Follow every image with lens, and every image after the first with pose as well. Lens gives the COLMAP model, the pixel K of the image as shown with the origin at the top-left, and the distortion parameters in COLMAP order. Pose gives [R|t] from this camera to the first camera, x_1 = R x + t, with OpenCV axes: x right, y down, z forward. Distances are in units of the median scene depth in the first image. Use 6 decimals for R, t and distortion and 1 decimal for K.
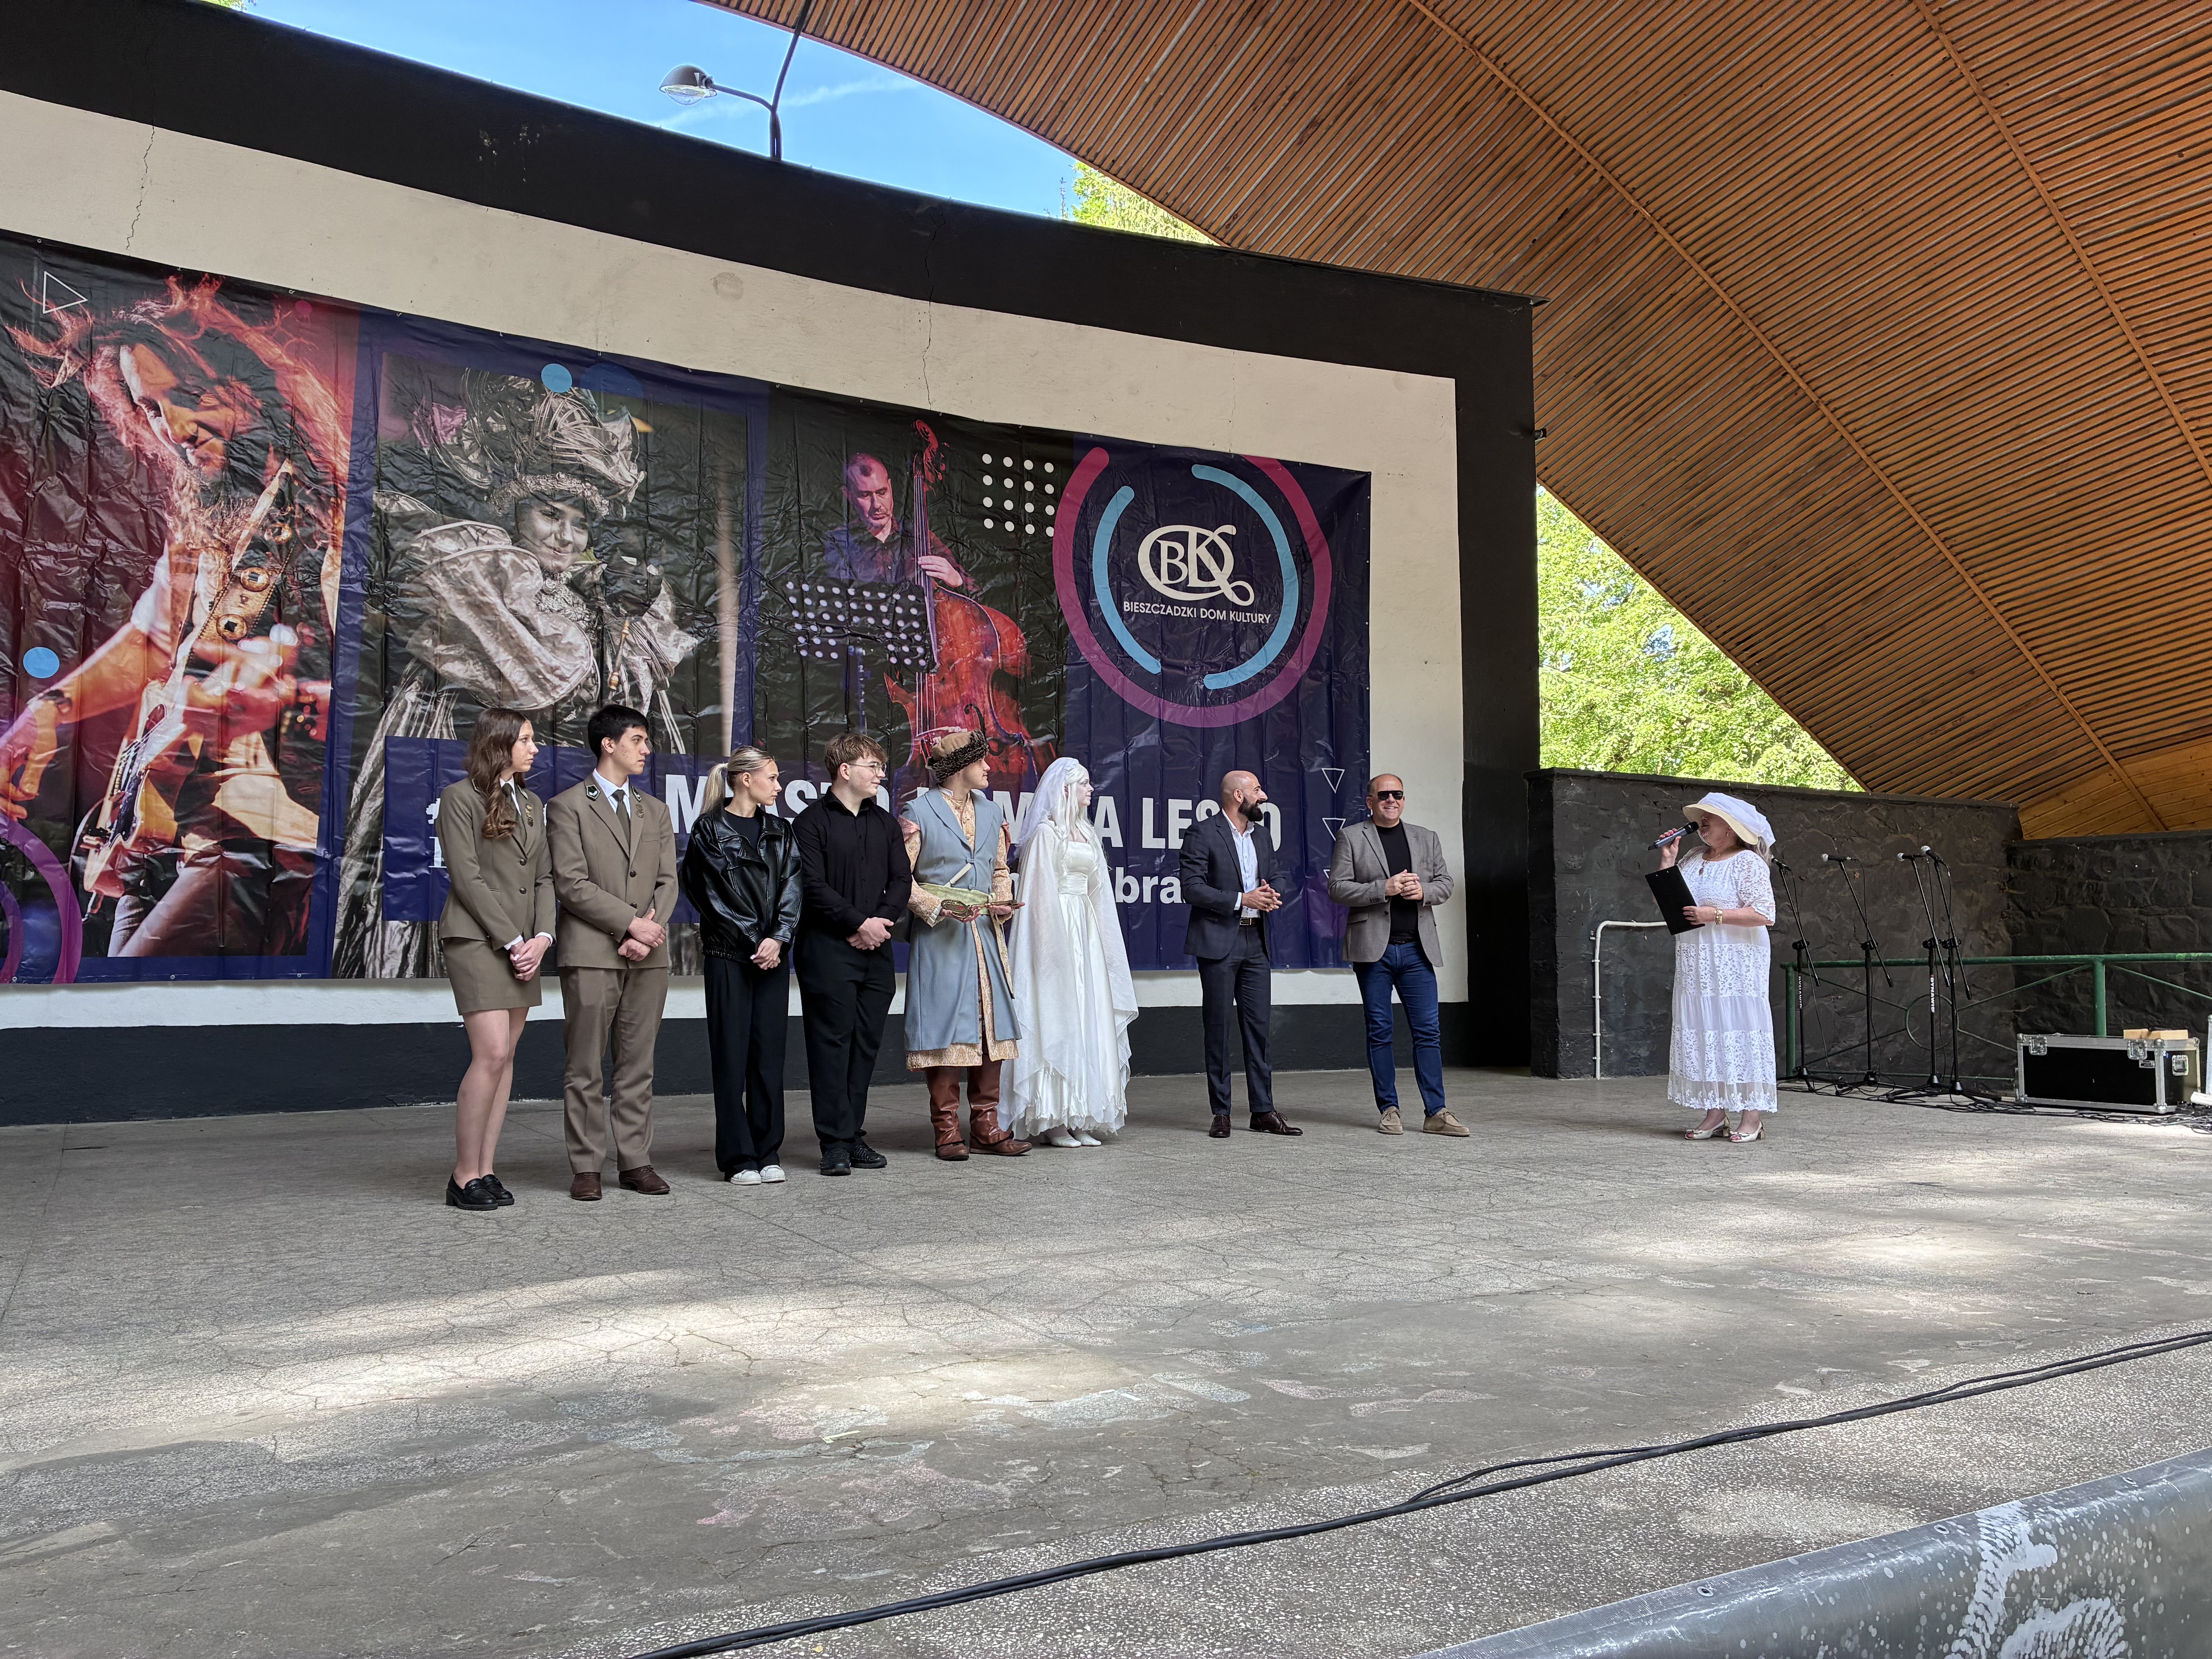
lens RADIAL K [[1650.9, 0, 1124.4], [0, 1650.9, 840.8], [0, 0, 1]] dist [0.039208, -0.036607]
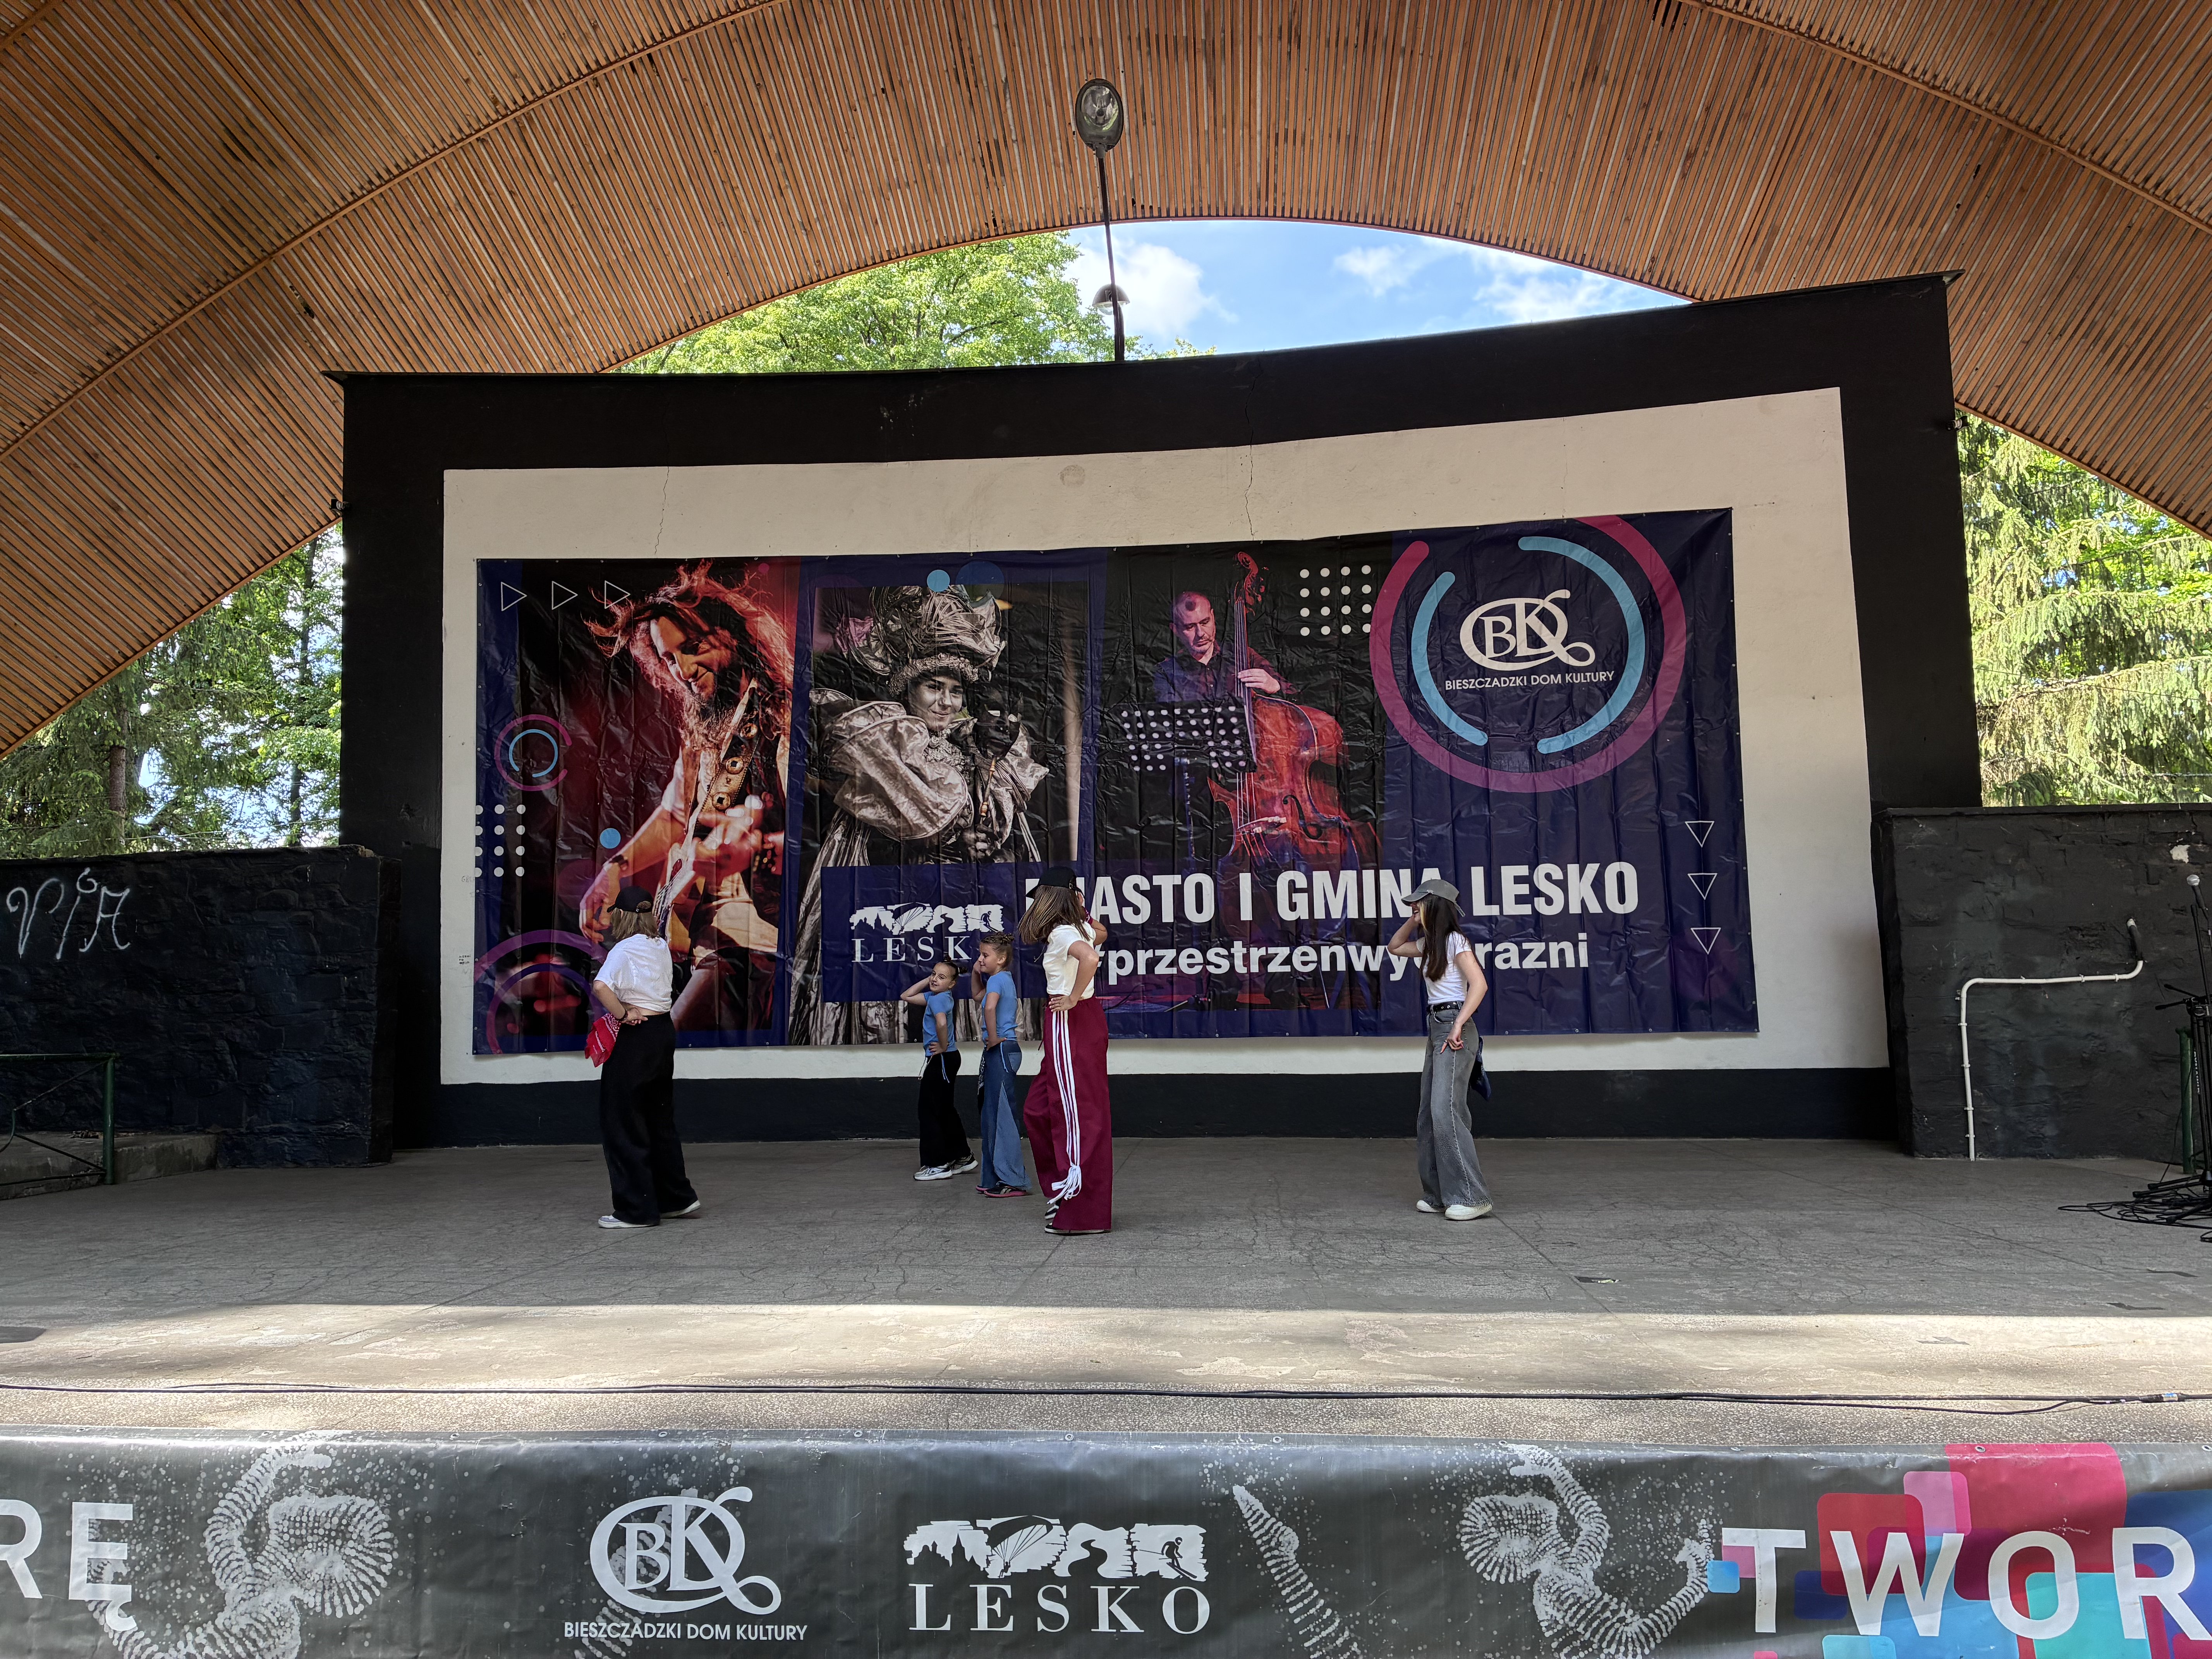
lens RADIAL K [[1650.9, 0, 1112.6], [0, 1650.9, 813.5], [0, 0, 1]] dist [0.039208, -0.036607]
pose [[0.818132, -0.076596, -0.569907, 0.486037], [0.055288, 0.996975, -0.054625, -0.017834], [0.572367, 0.013181, 0.819892, 0.018496]]
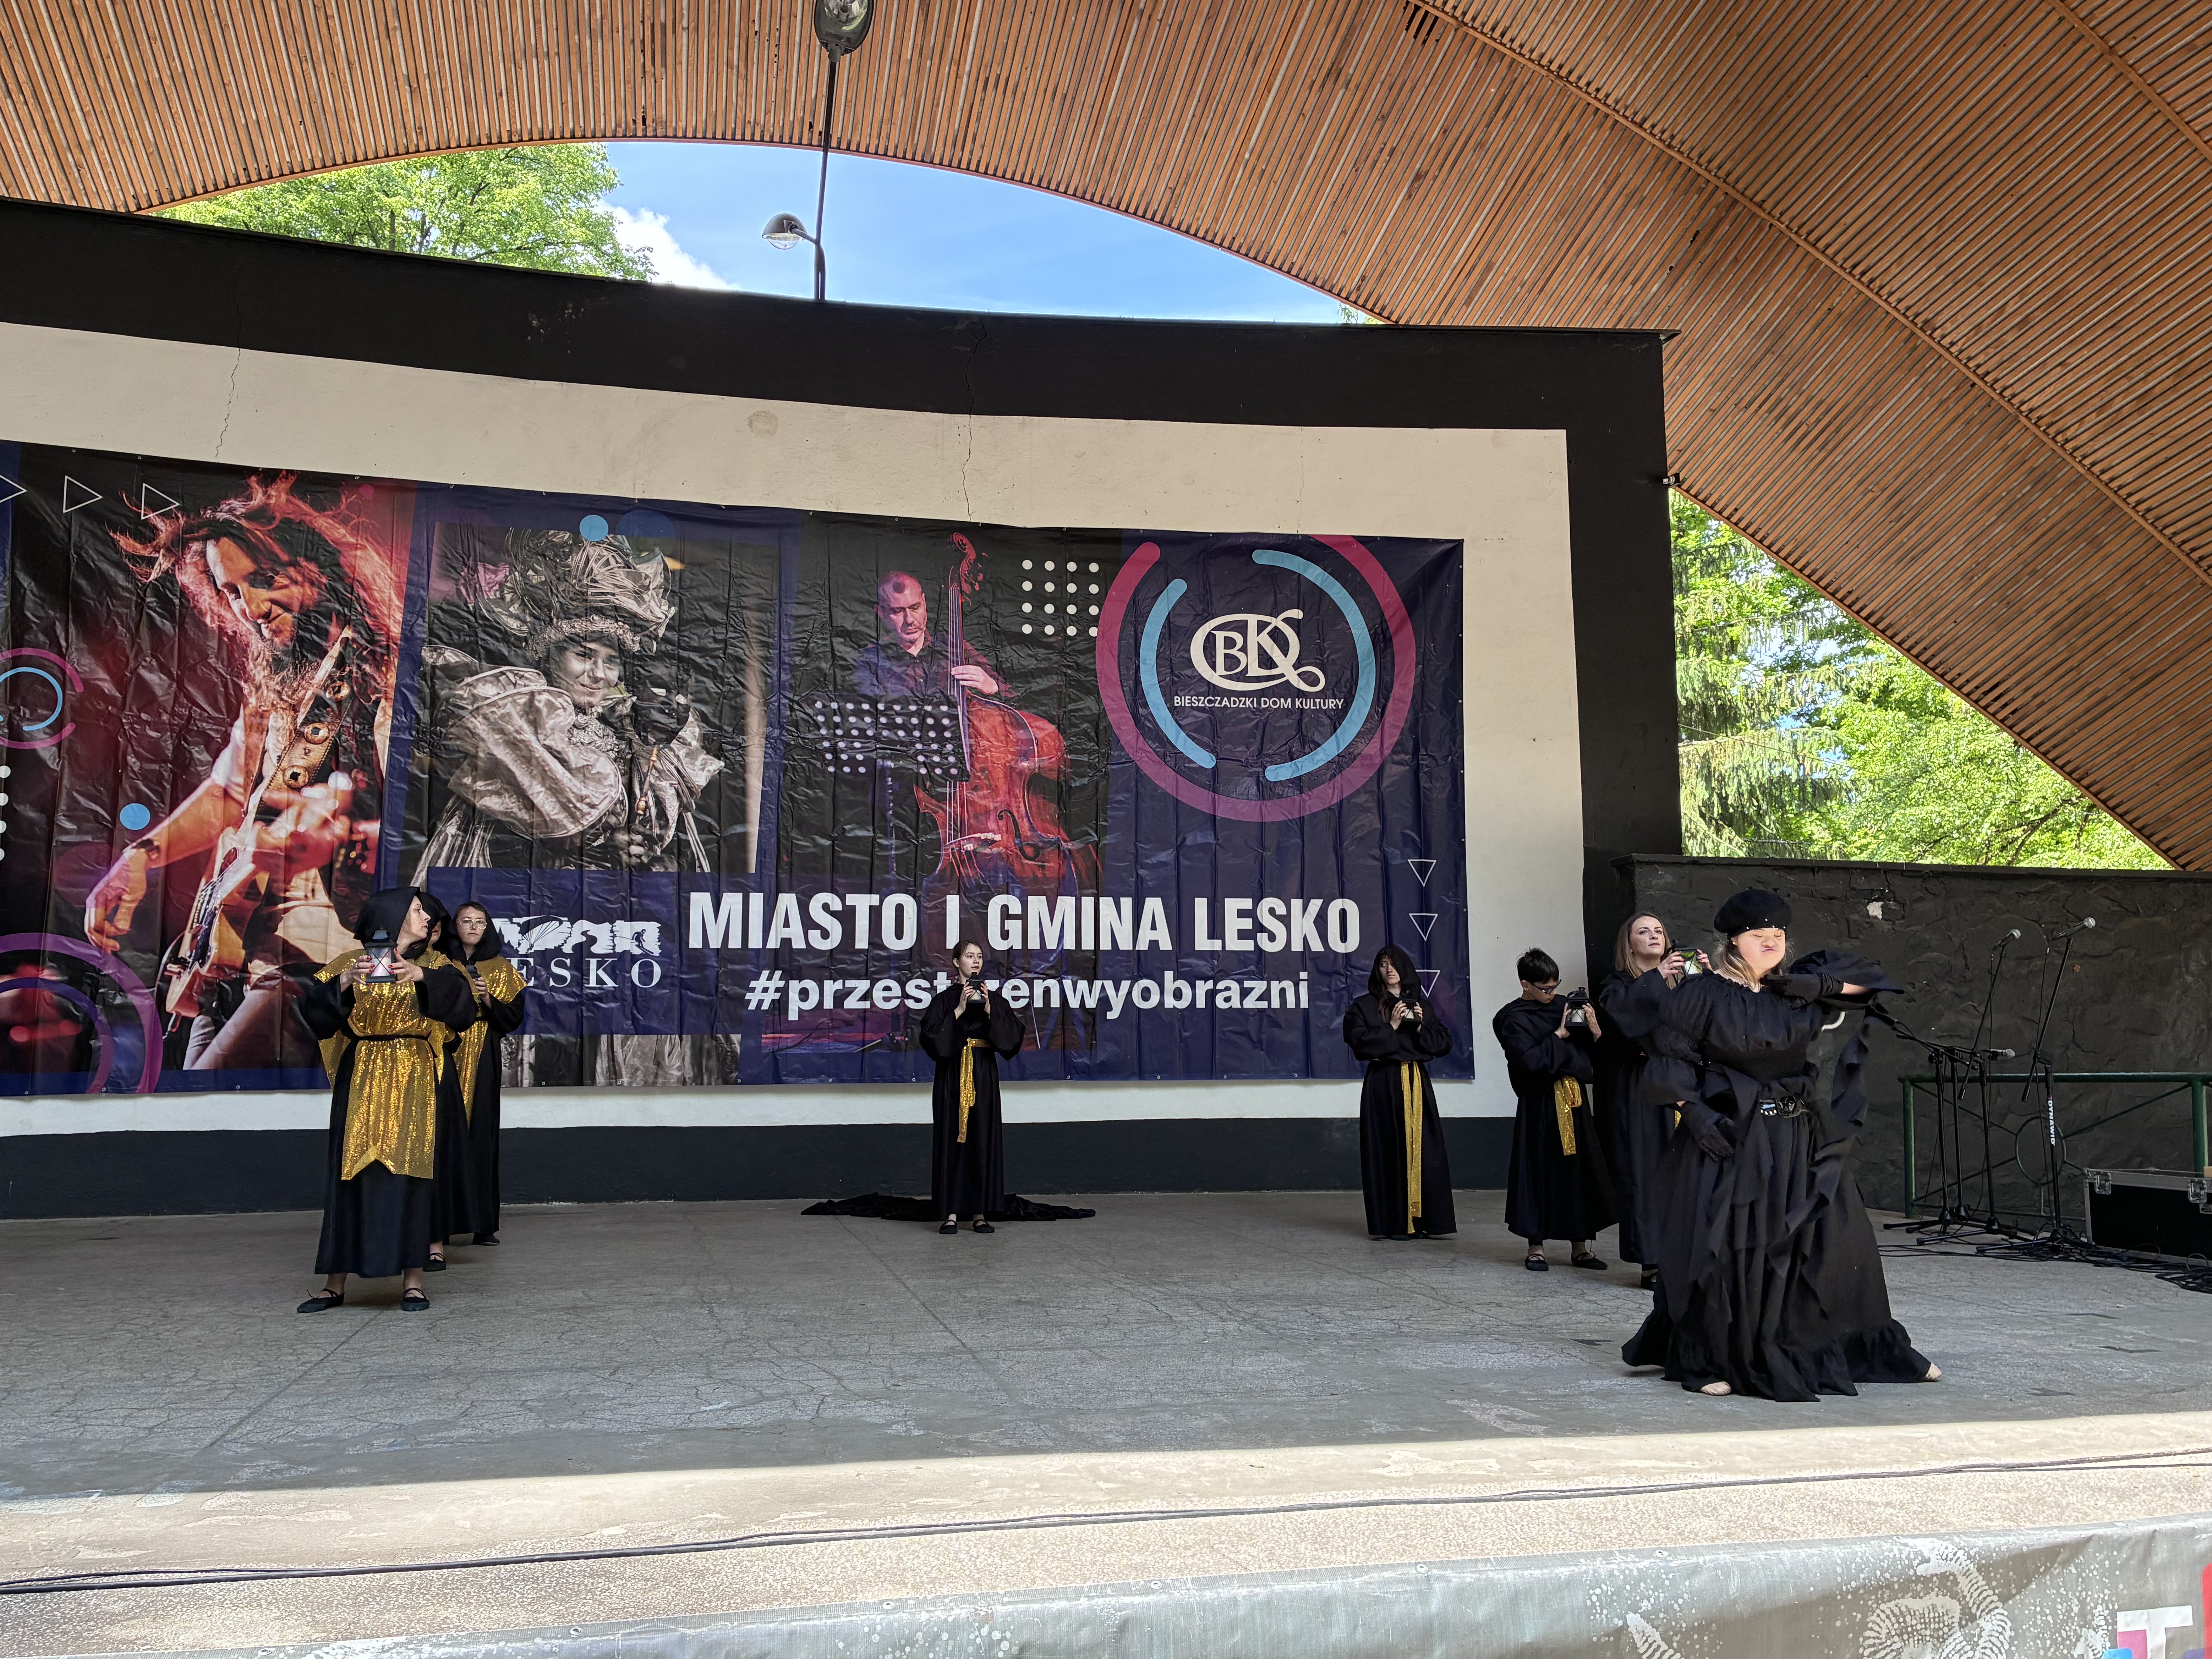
lens RADIAL K [[1777.2, 0, 1120.5], [0, 1777.2, 823.0], [0, 0, 1]] dist [0.037223, -0.036746]
pose [[0.958013, -0.035630, -0.284504, 0.305067], [0.020301, 0.998188, -0.056649, -0.014174], [0.286007, 0.048495, 0.957000, -0.004086]]
